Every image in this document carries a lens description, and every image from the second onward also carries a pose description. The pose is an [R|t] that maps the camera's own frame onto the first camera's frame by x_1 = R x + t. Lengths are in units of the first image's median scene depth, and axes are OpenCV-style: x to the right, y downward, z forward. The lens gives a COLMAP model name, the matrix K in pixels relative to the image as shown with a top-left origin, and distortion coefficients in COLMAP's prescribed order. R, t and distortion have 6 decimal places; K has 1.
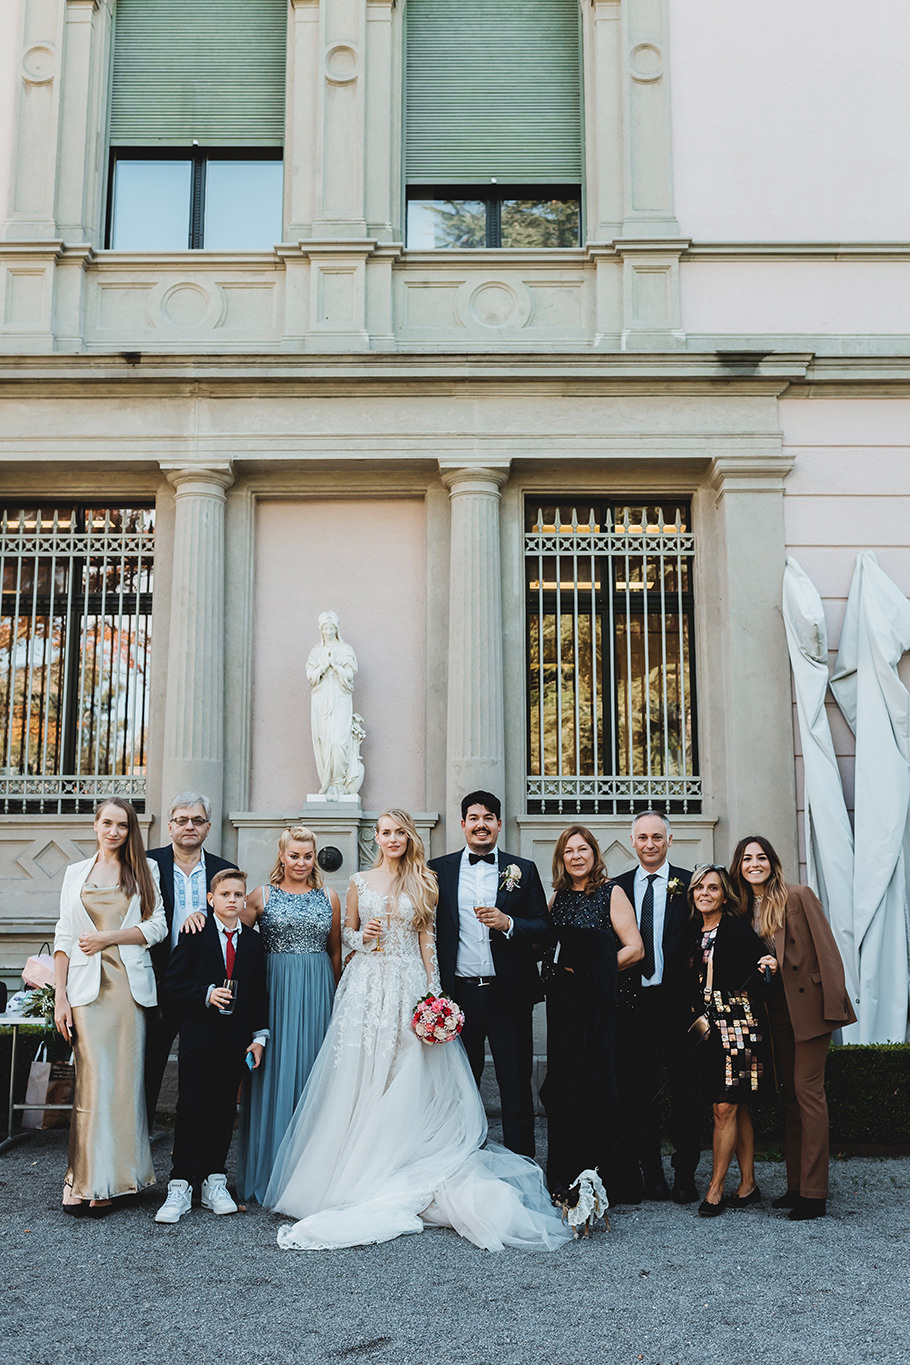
lens RADIAL K [[1333.5, 0, 450.1], [0, 1333.5, 679.5], [0, 0, 1]] dist [-0.013680, 0.016470]
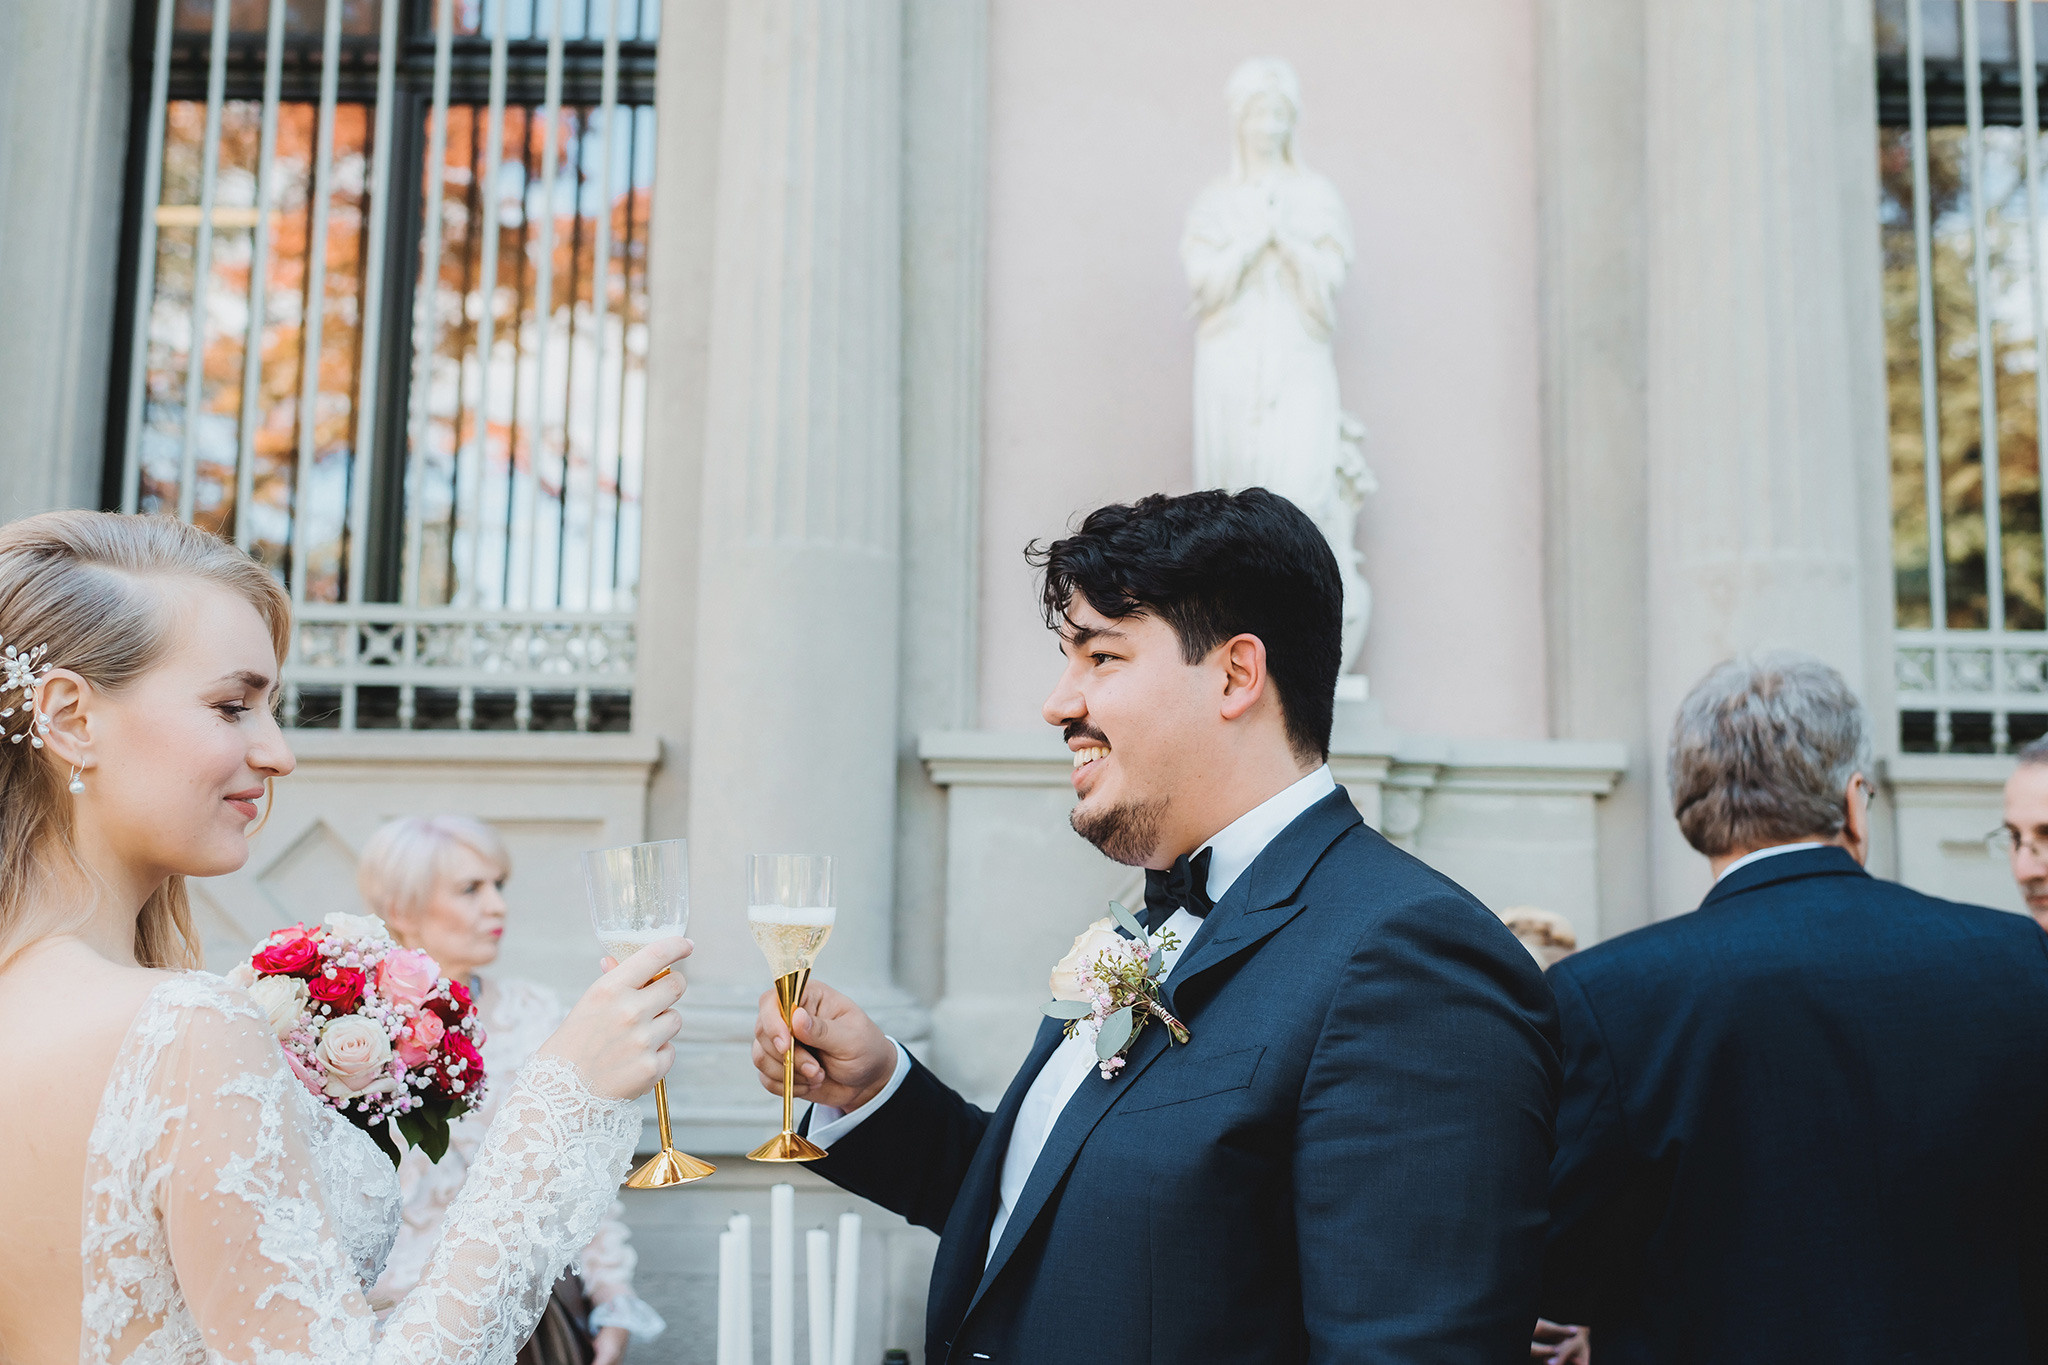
lens RADIAL K [[2000.7, 0, 1027.5], [0, 2000.7, 677.5], [0, 0, 1]] dist [-0.013680, 0.016470]
pose [[0.999642, 0.015970, 0.021474, -0.149691], [-0.016574, 0.999464, 0.028240, 0.073383], [-0.021011, -0.028586, 0.999370, 0.546064]]
